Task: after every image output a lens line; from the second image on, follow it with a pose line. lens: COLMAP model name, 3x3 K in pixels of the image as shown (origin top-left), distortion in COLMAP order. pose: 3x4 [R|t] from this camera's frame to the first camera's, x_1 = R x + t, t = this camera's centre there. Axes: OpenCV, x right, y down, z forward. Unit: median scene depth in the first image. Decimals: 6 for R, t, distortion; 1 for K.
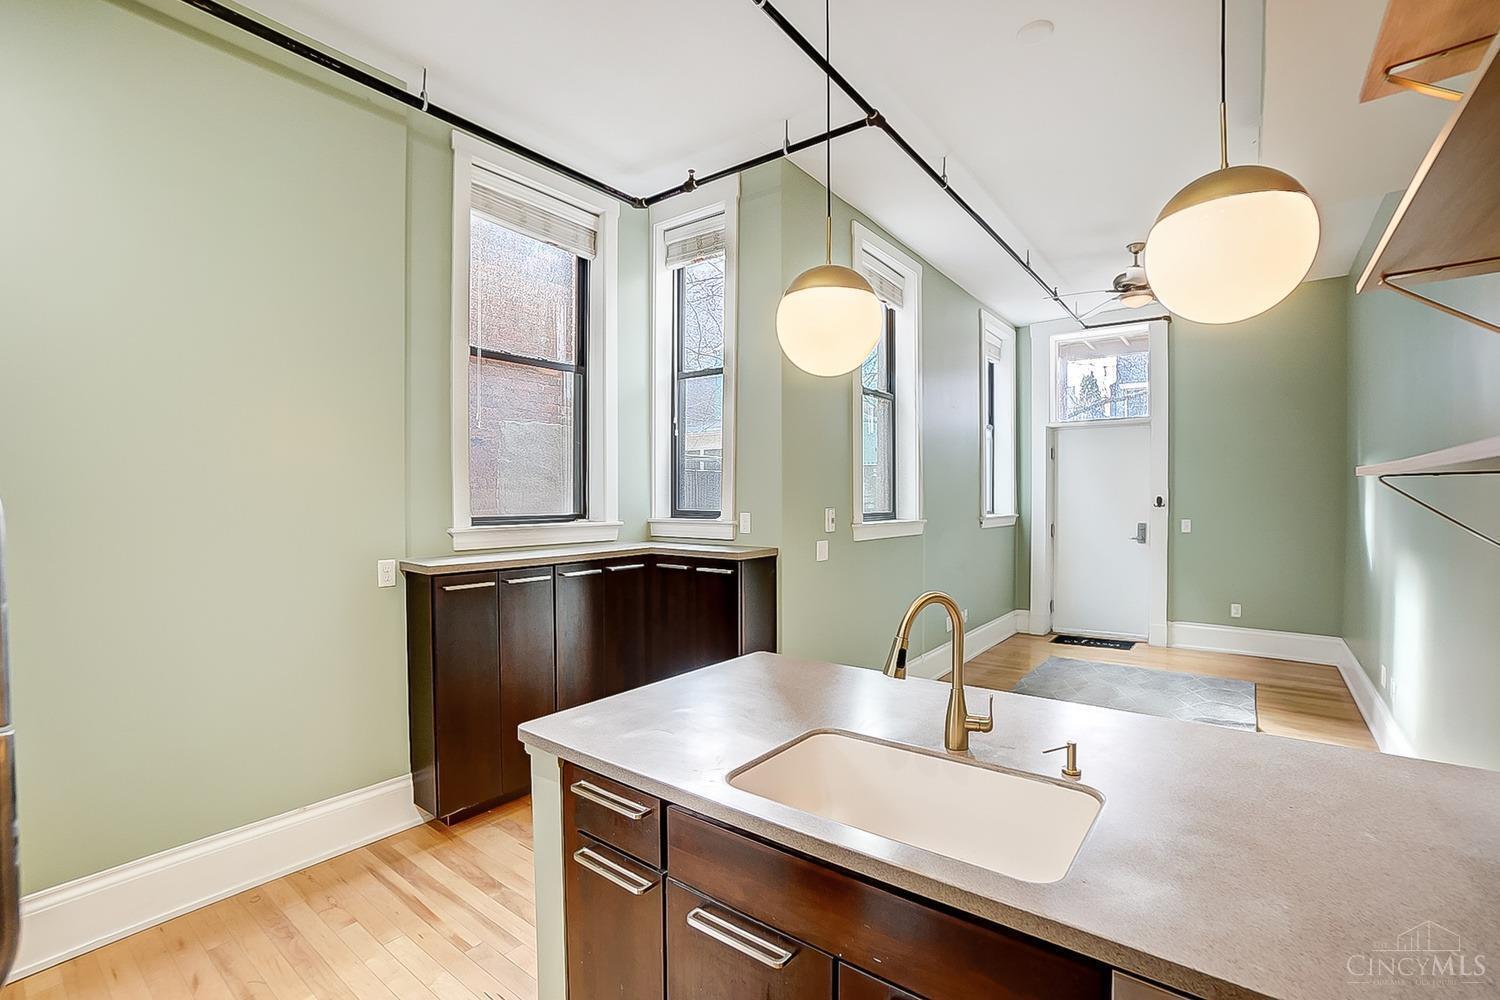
lens RADIAL K [[658.1, 0, 748.2], [0, 658.1, 503.5], [0, 0, 1]] dist [-0.032784, 0.000979]
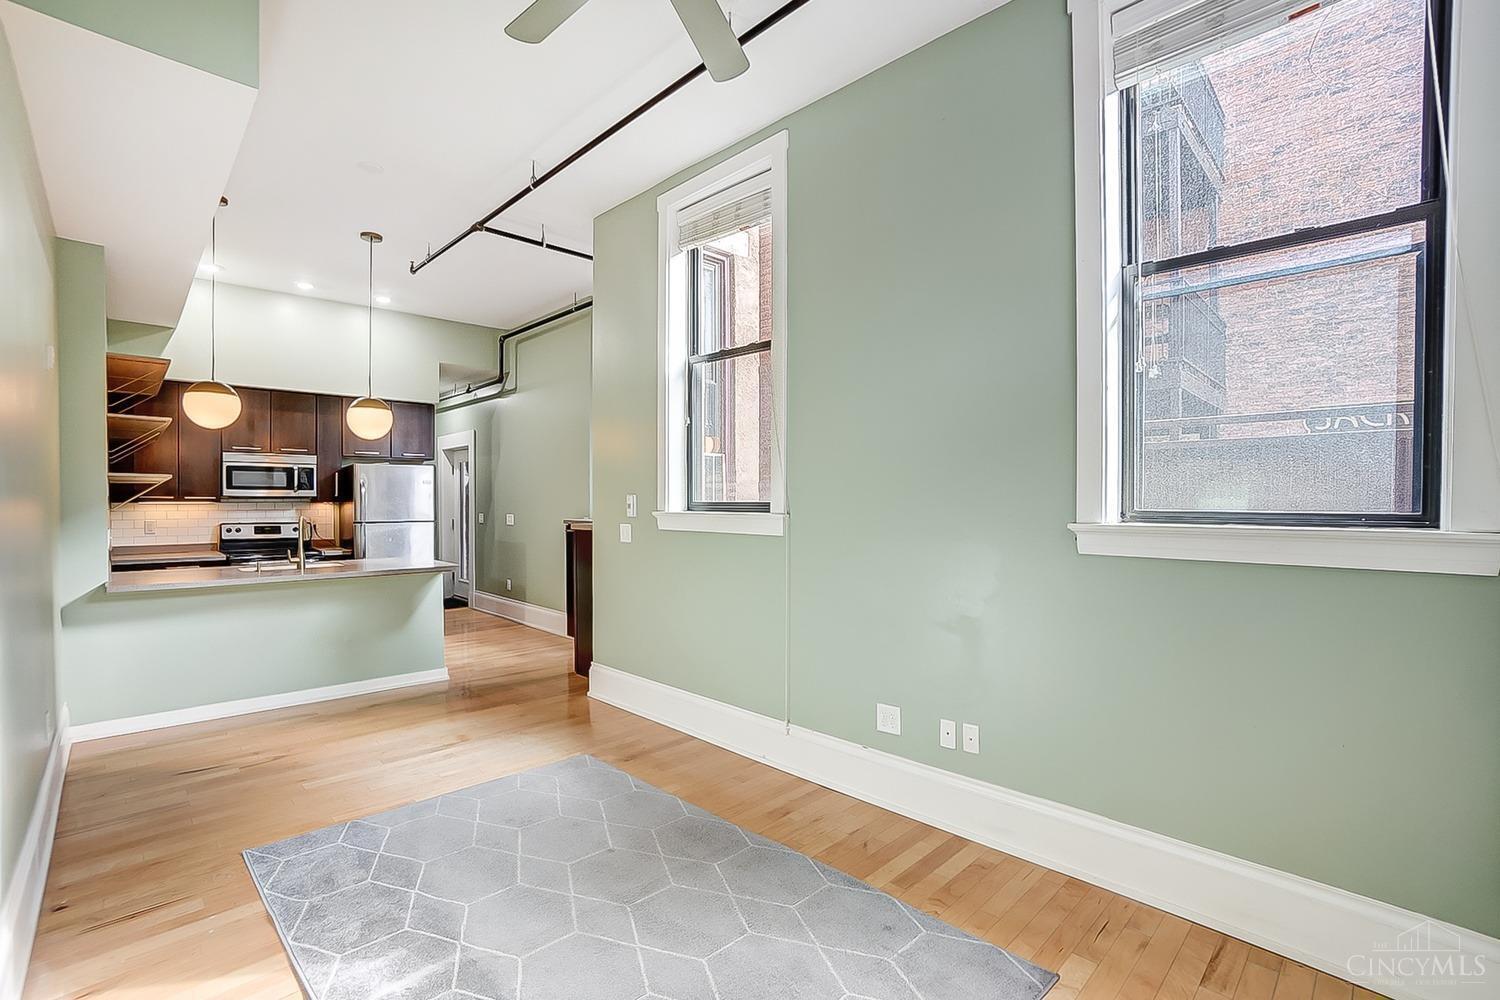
lens RADIAL K [[658.1, 0, 717.7], [0, 658.1, 501.7], [0, 0, 1]] dist [-0.032784, 0.000979]
pose [[-0.196077, 0.000807, -0.980588, 0.840682], [-0.010006, 0.999946, 0.002824, 0.011607], [0.980538, 0.010365, -0.196058, 1.022455]]
